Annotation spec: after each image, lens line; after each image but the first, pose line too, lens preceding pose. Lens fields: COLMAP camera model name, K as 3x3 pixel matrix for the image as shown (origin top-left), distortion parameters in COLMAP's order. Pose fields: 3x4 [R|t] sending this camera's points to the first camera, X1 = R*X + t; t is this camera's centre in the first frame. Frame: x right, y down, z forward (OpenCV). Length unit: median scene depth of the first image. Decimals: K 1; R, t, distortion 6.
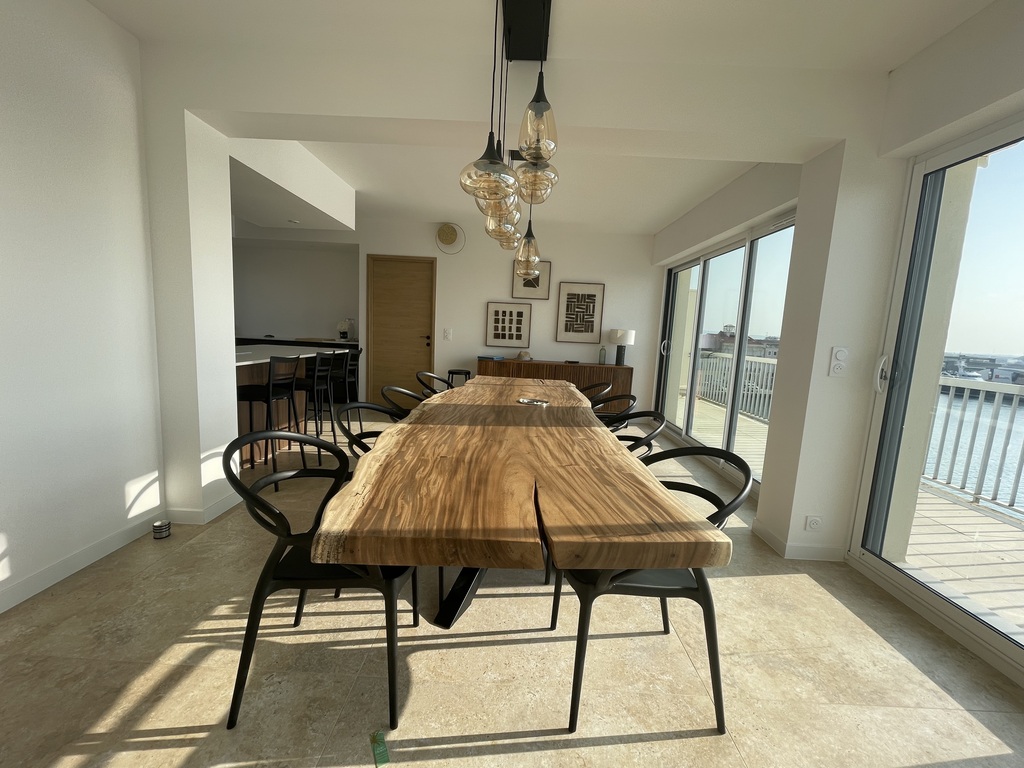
lens RADIAL K [[410.8, 0, 513.2], [0, 410.8, 383.1], [0, 0, 1]] dist [0.000571, -0.000265]
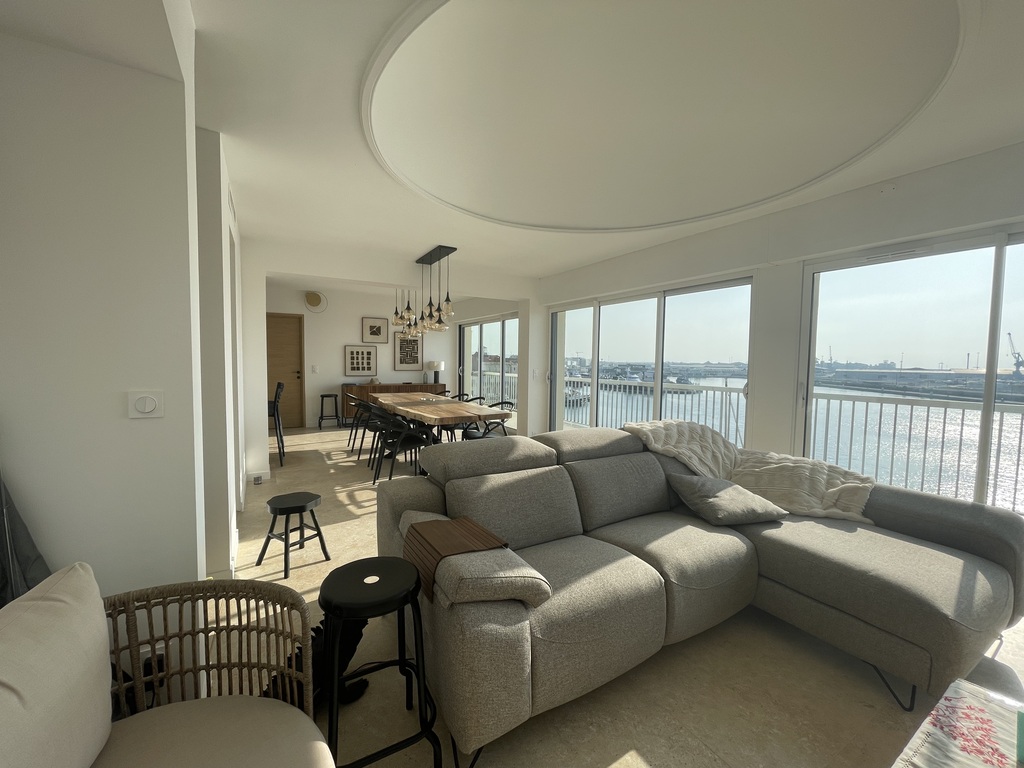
lens RADIAL K [[410.8, 0, 510.8], [0, 410.8, 385.4], [0, 0, 1]] dist [0.000571, -0.000265]
pose [[0.850627, -0.069126, 0.521206, -0.329065], [0.094046, 0.995336, -0.021478, 0.027300], [-0.517290, 0.067287, 0.853161, -0.521015]]
